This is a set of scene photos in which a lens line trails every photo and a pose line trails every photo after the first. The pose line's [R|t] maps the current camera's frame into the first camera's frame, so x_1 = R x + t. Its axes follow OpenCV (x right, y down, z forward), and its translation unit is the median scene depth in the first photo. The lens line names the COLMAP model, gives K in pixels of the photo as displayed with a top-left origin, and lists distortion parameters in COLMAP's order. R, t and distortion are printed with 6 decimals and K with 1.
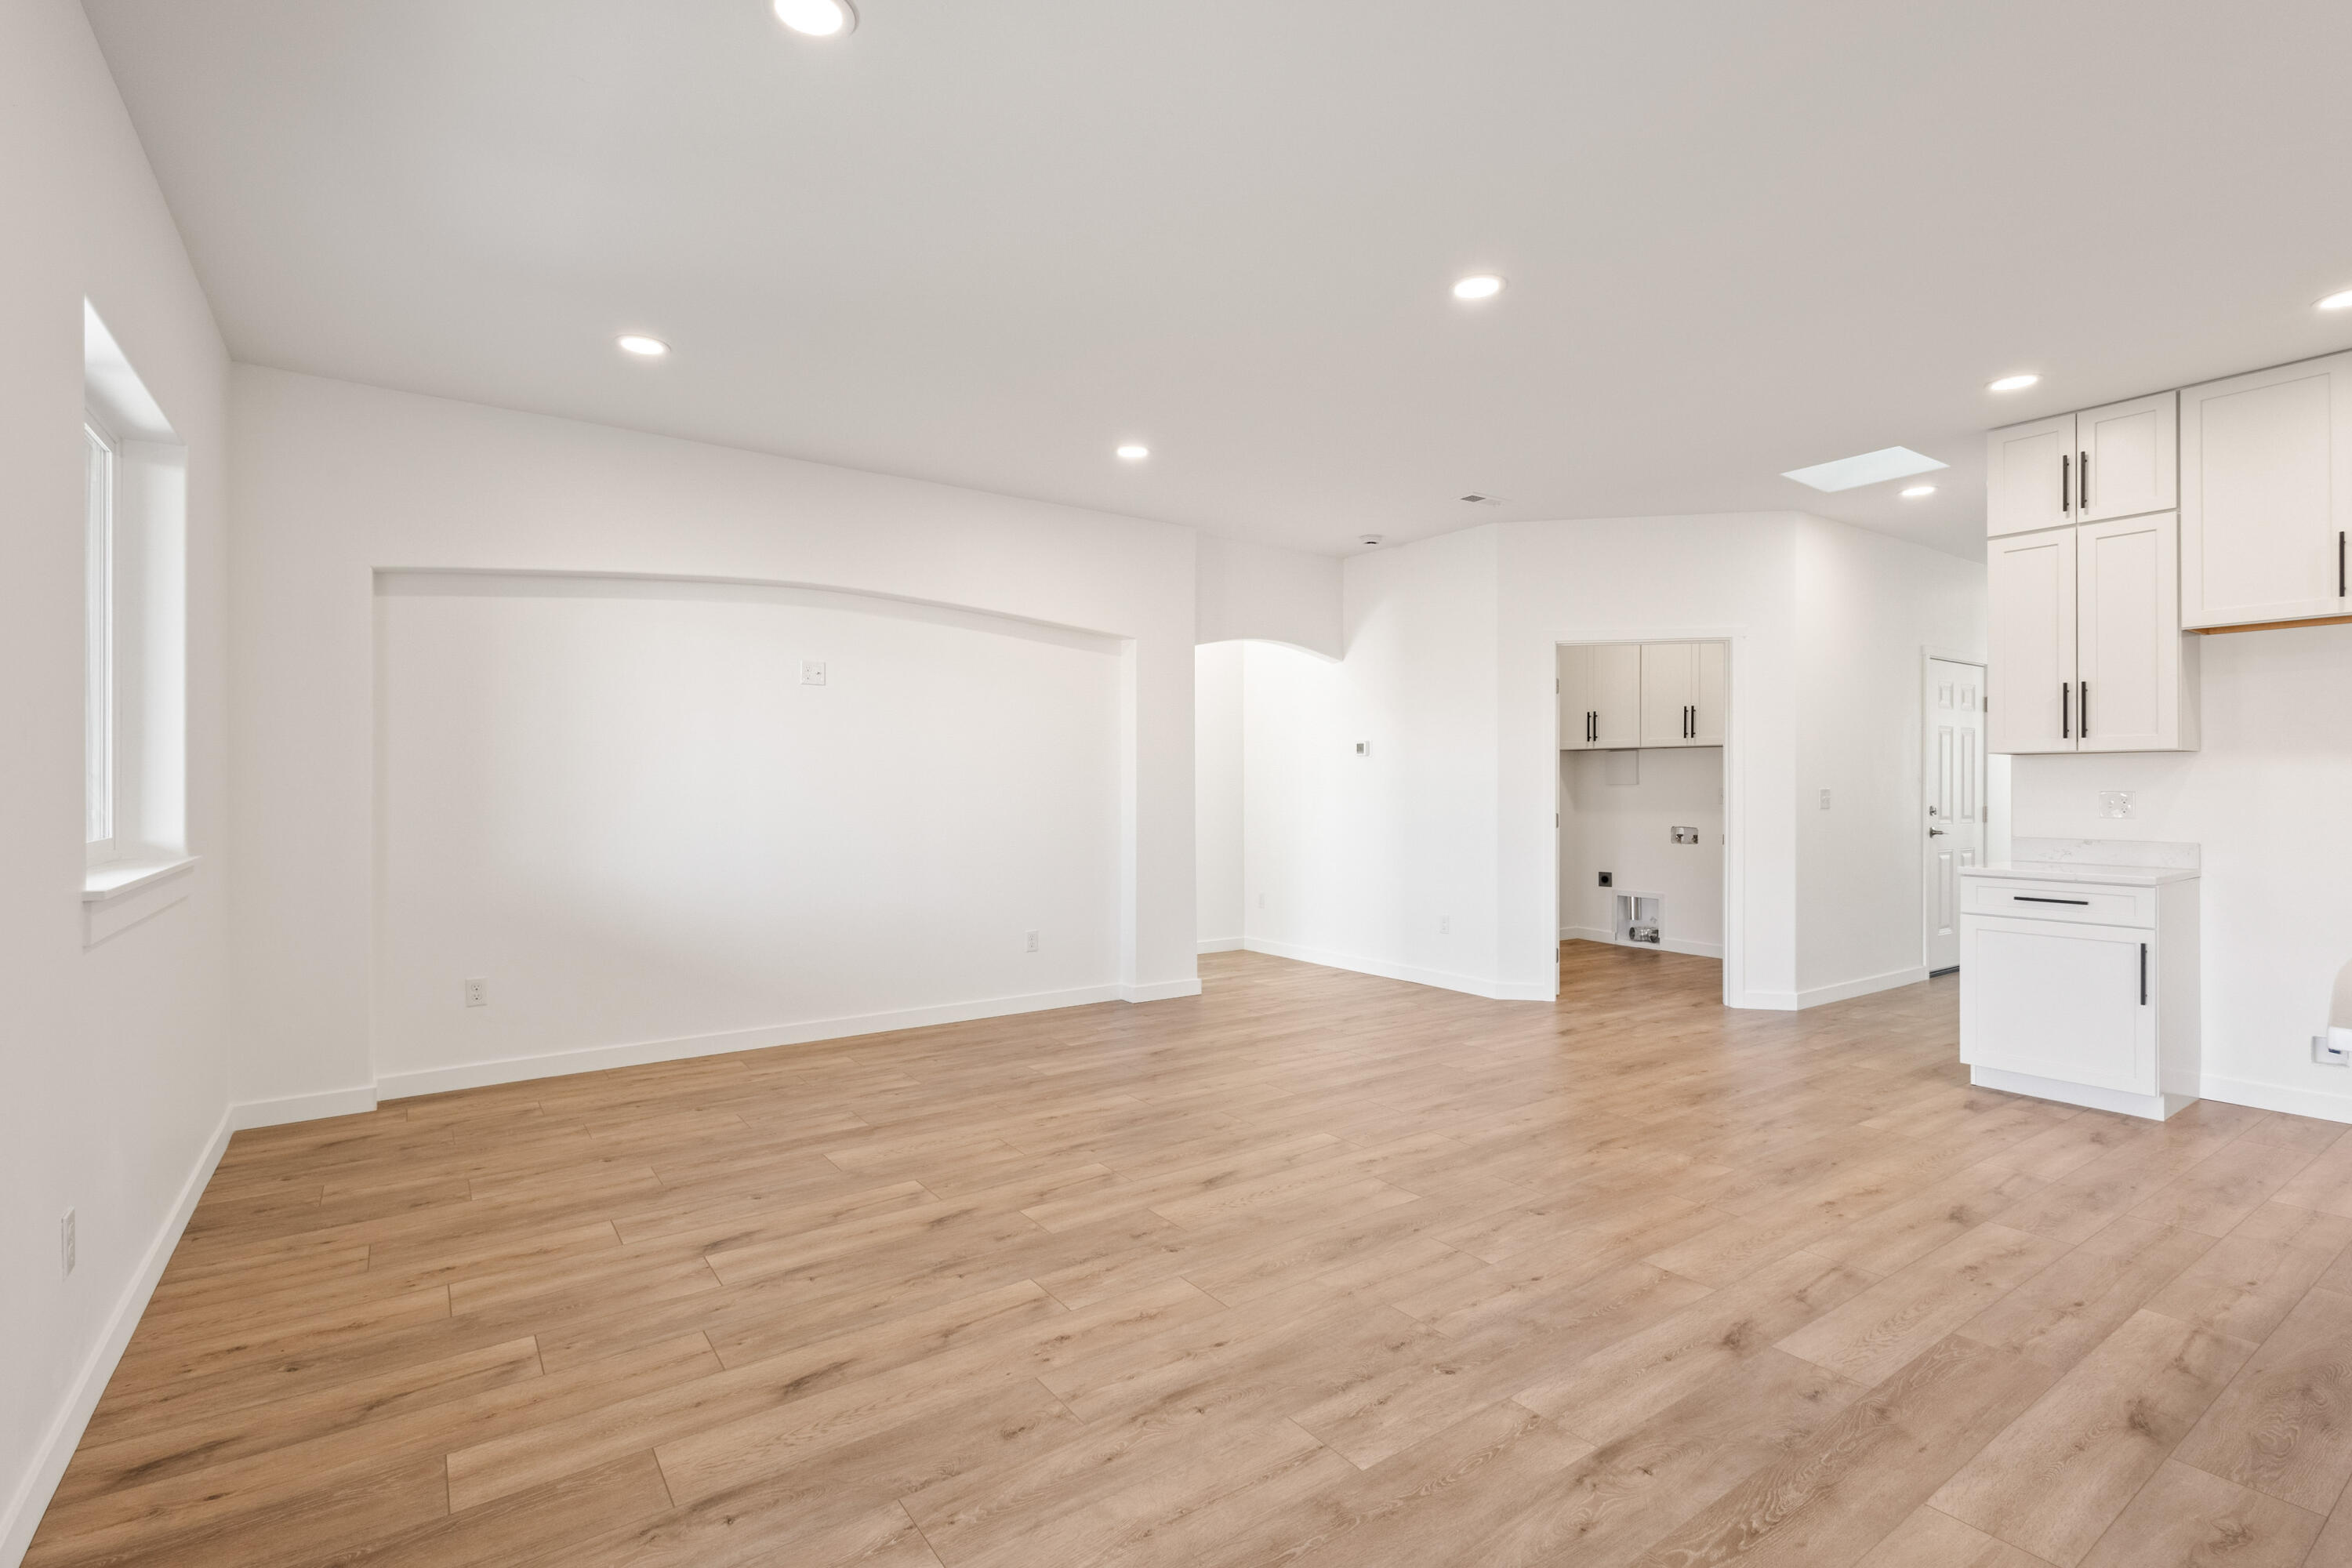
lens RADIAL K [[1081.1, 0, 1169.5], [0, 1081.1, 782.8], [0, 0, 1]] dist [0.011871, -0.003503]
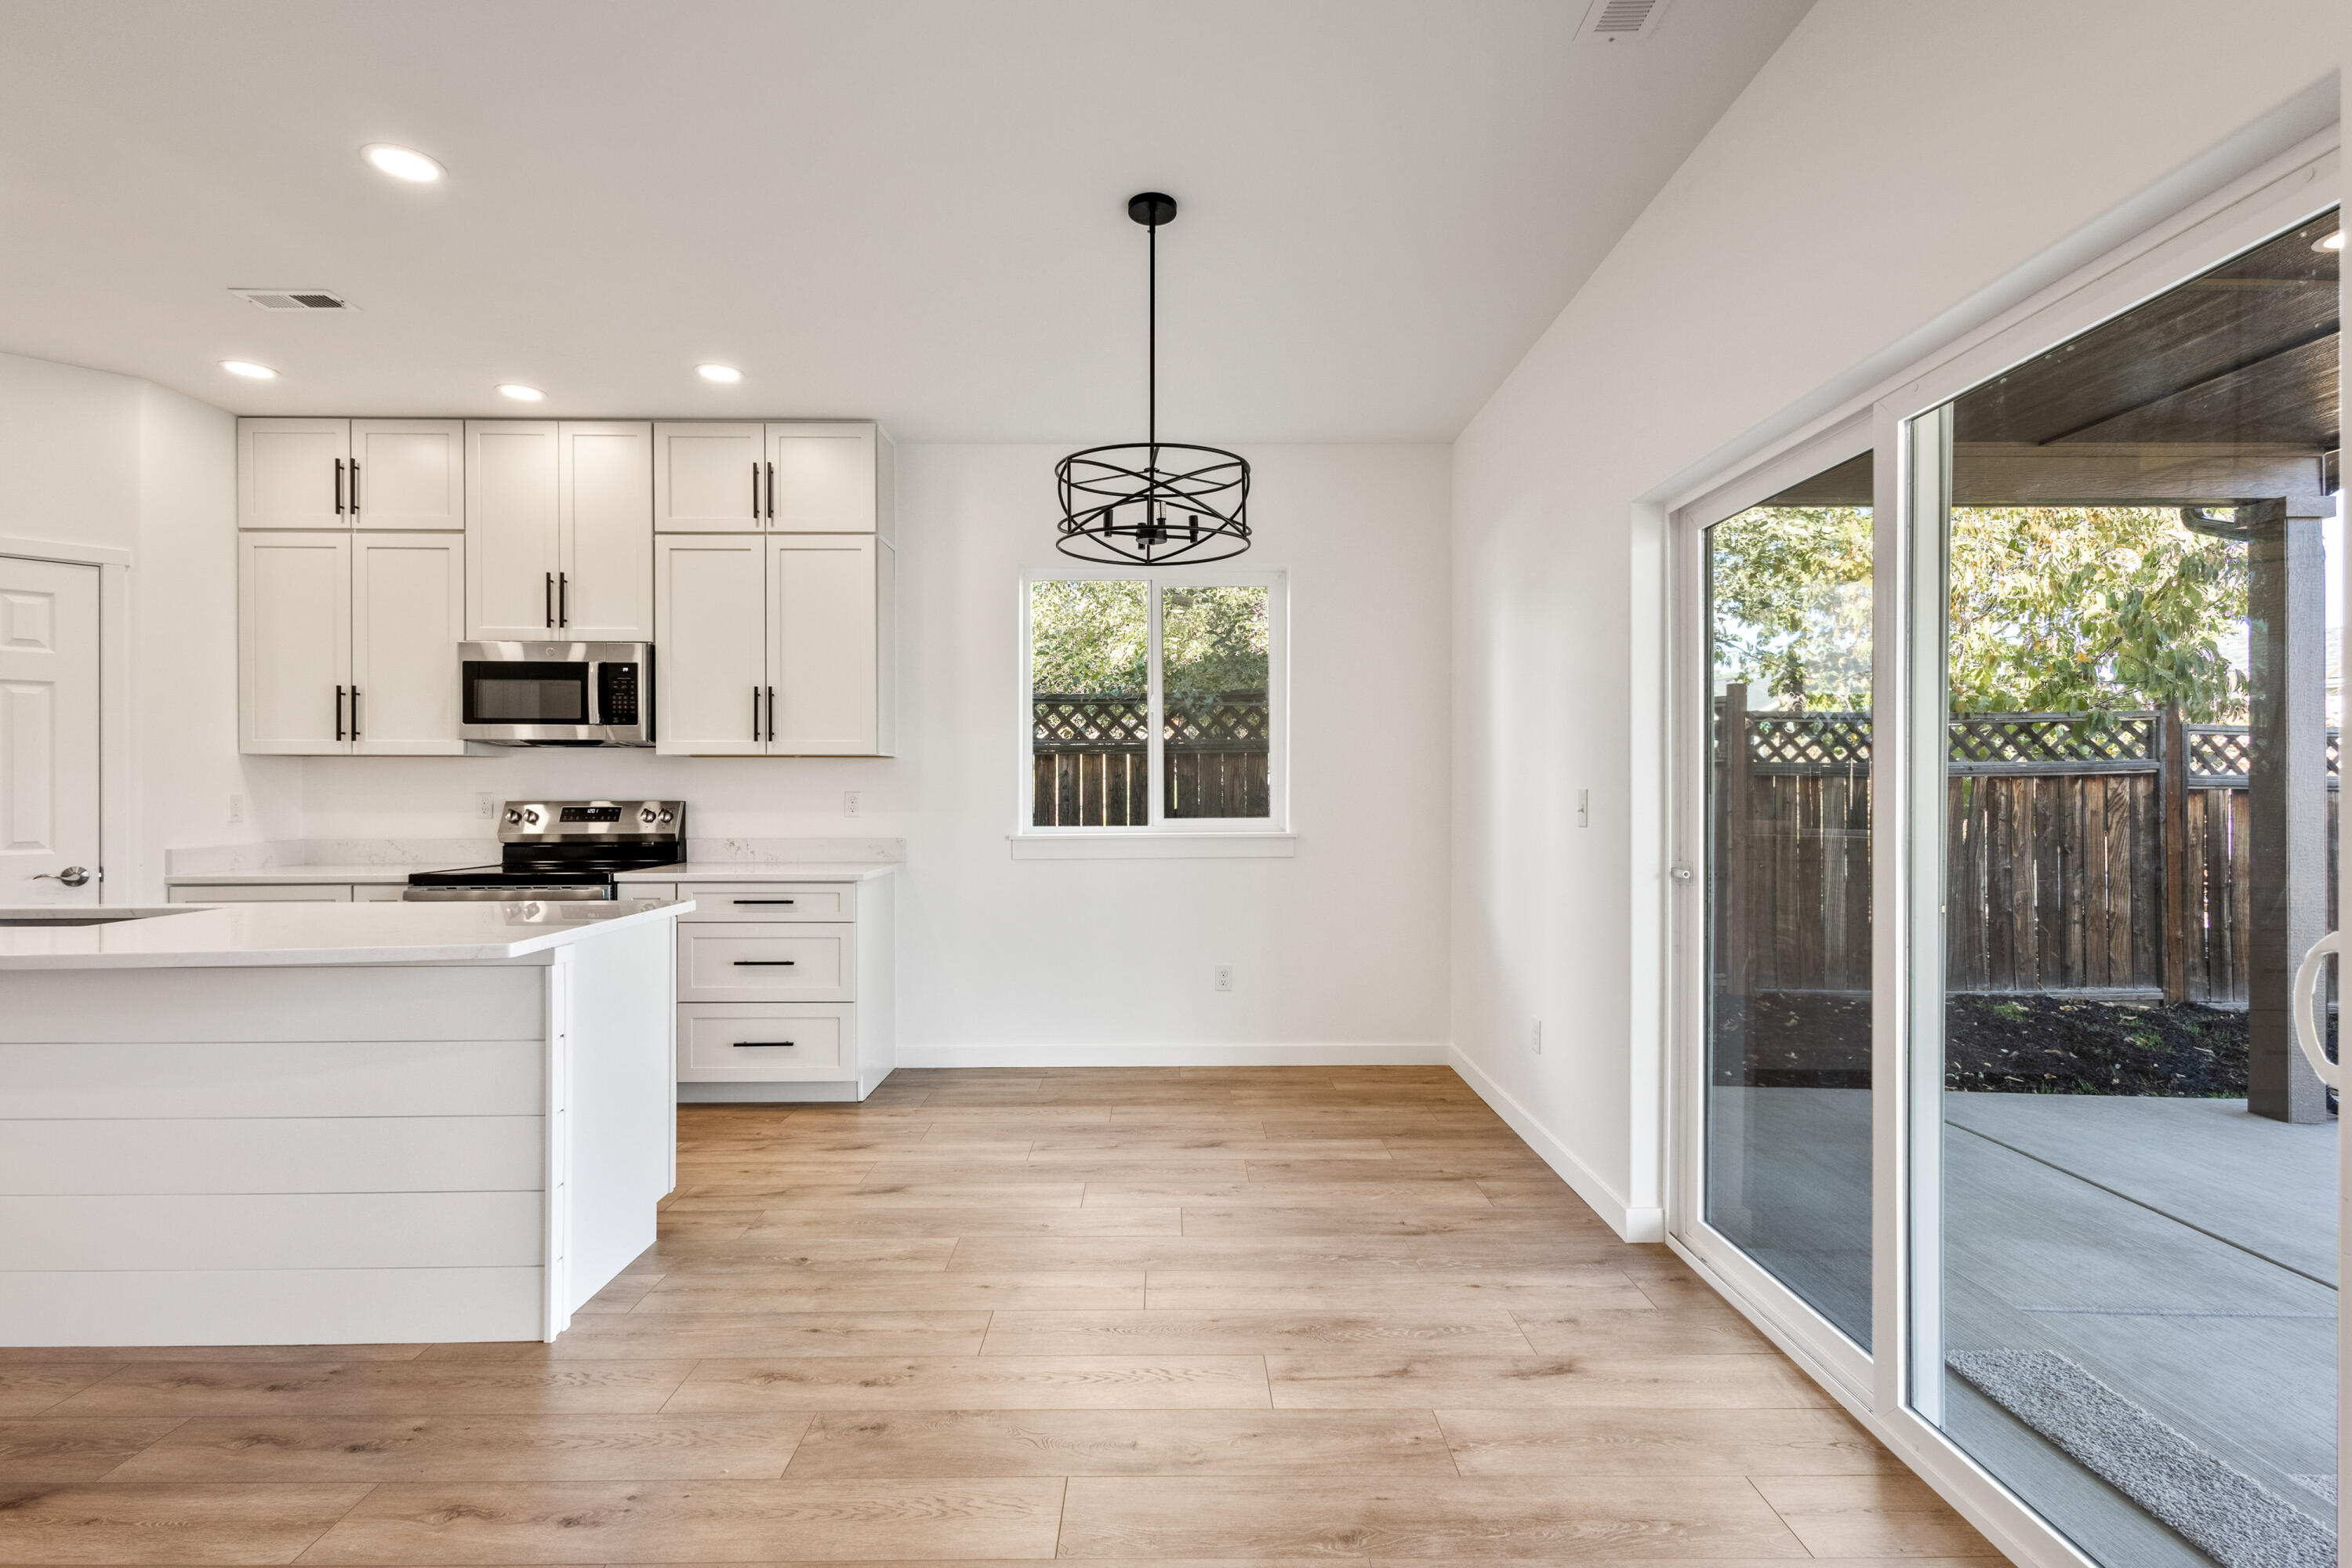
lens RADIAL K [[1081.1, 0, 1173.2], [0, 1081.1, 784.5], [0, 0, 1]] dist [0.011871, -0.003503]
pose [[-0.821339, 0.003439, 0.570430, -0.208286], [0.001226, 0.999990, -0.004263, 0.002514], [-0.570439, -0.002803, -0.821335, 0.615177]]
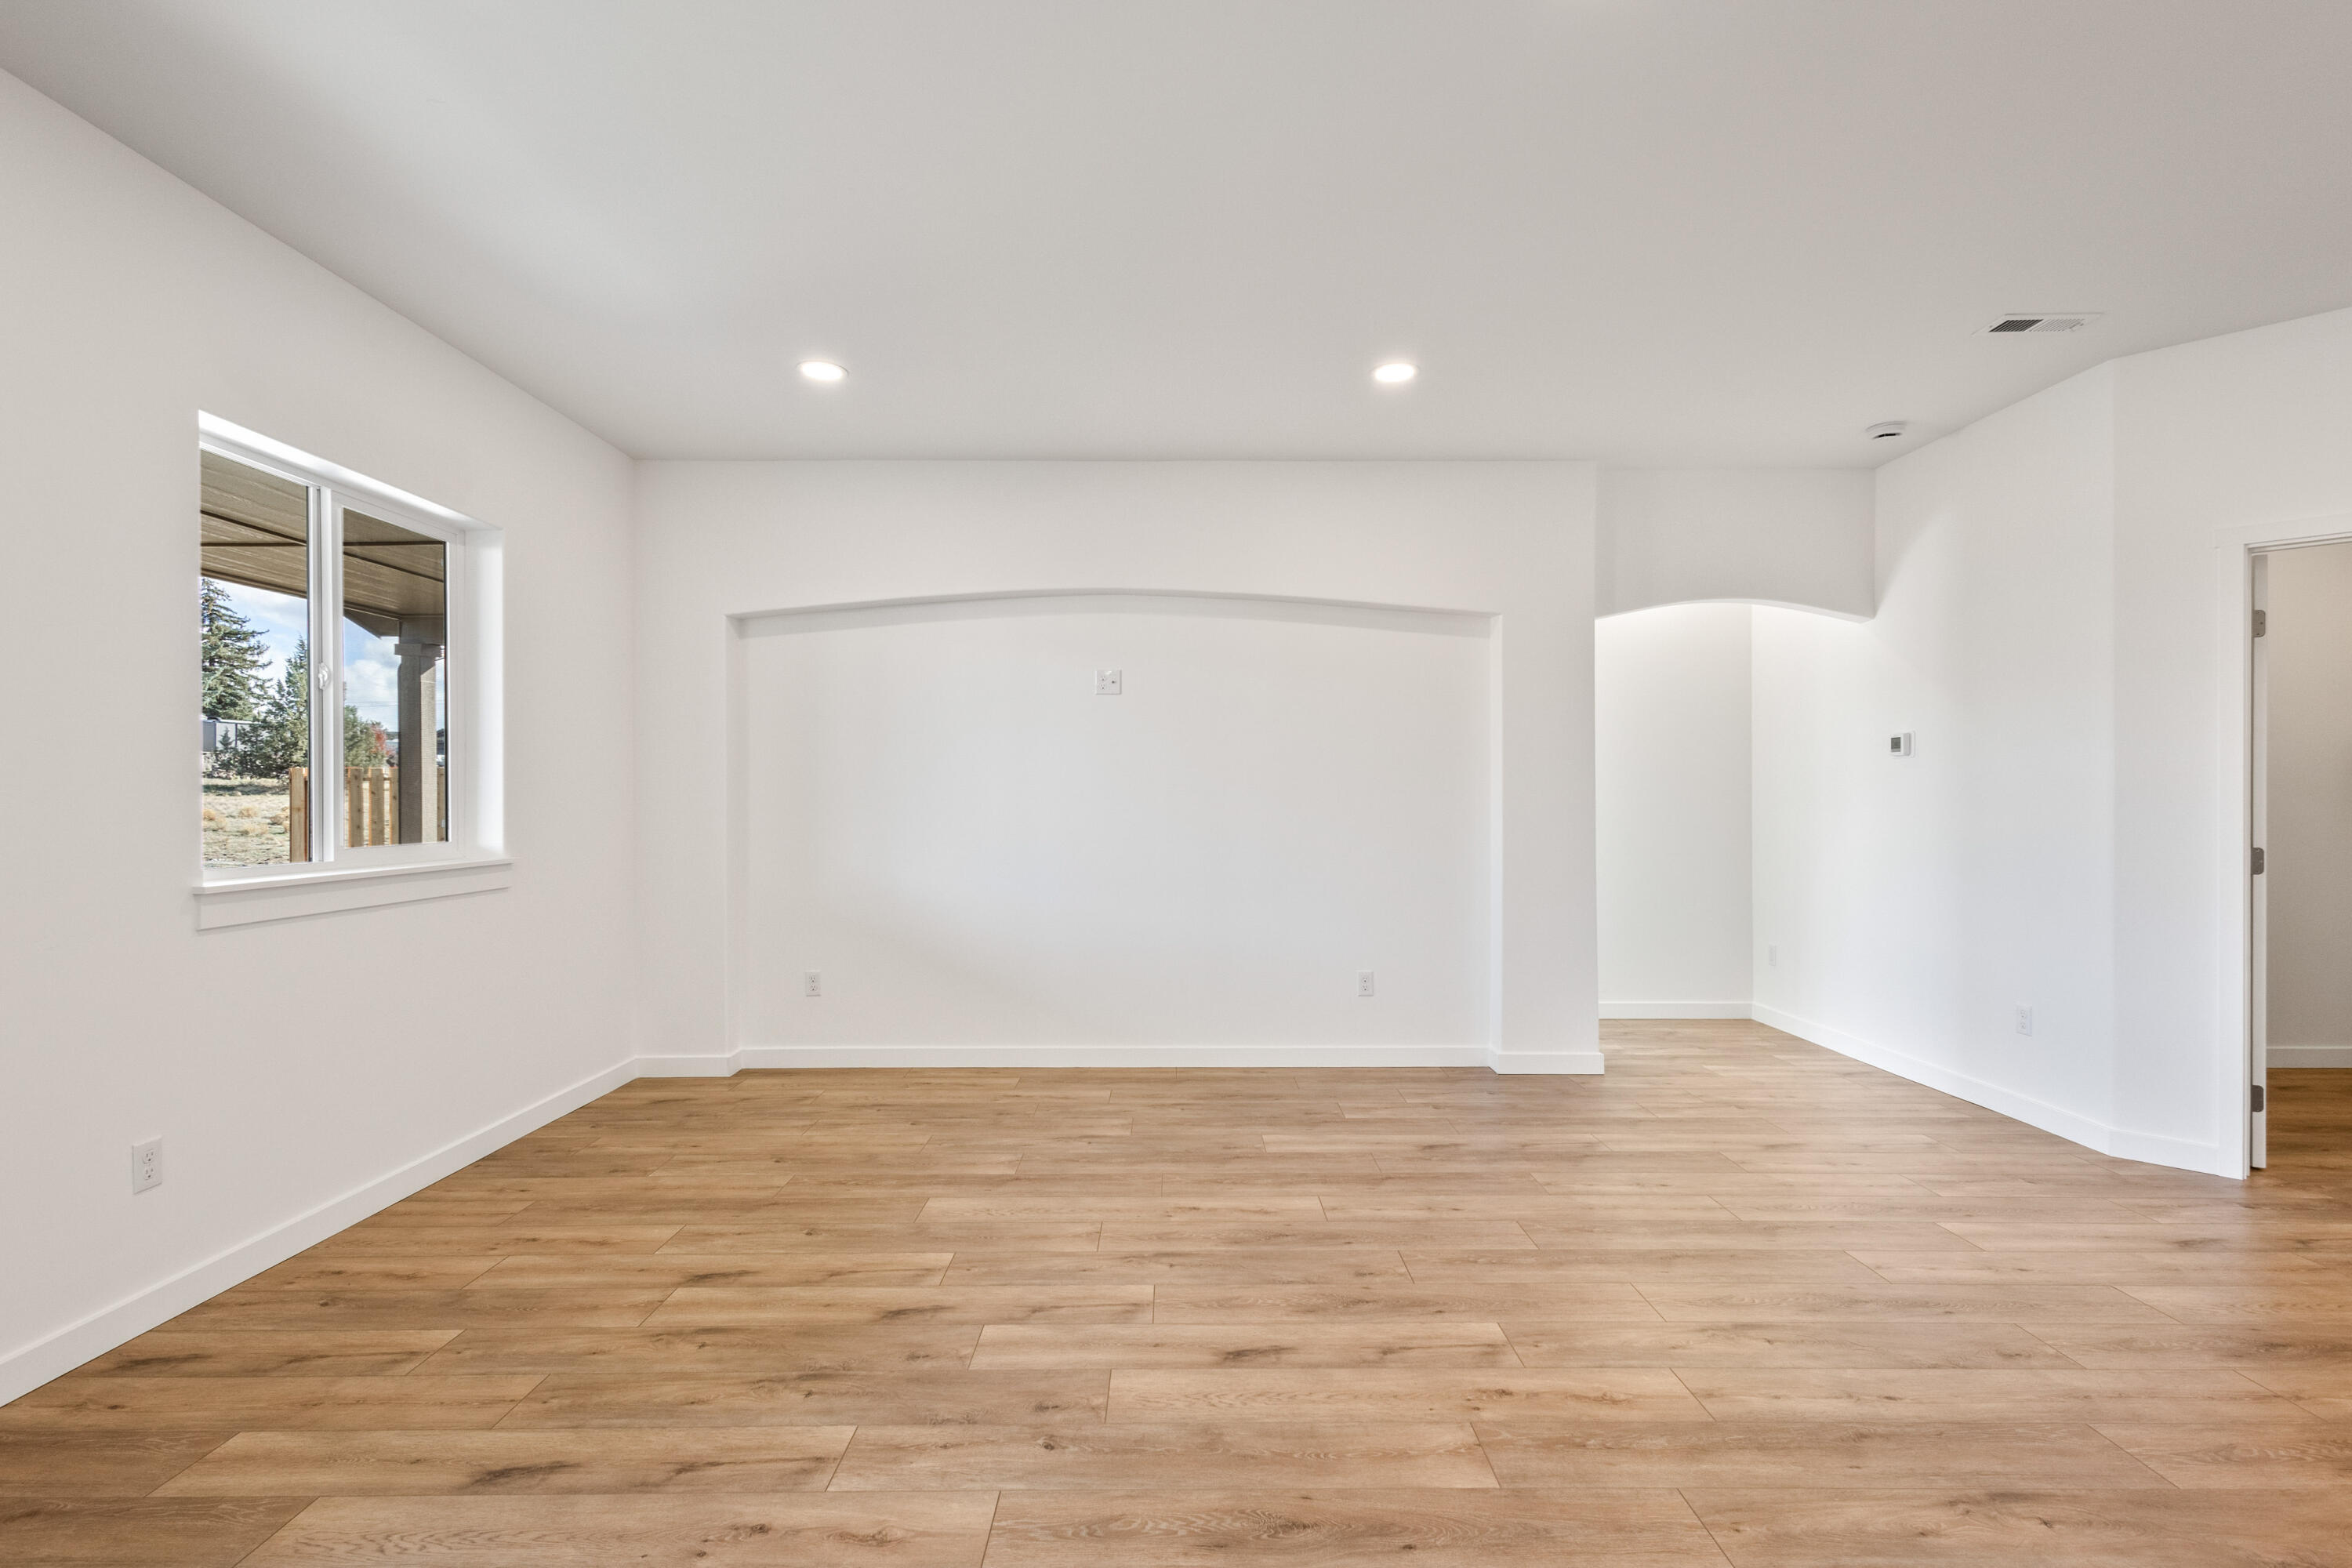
lens RADIAL K [[1081.1, 0, 1177.8], [0, 1081.1, 799.4], [0, 0, 1]] dist [0.011871, -0.003503]
pose [[0.819337, -0.001251, -0.573311, 0.346747], [0.003113, 0.999993, 0.002267, 0.000012], [0.573304, -0.003643, 0.819335, 0.326389]]
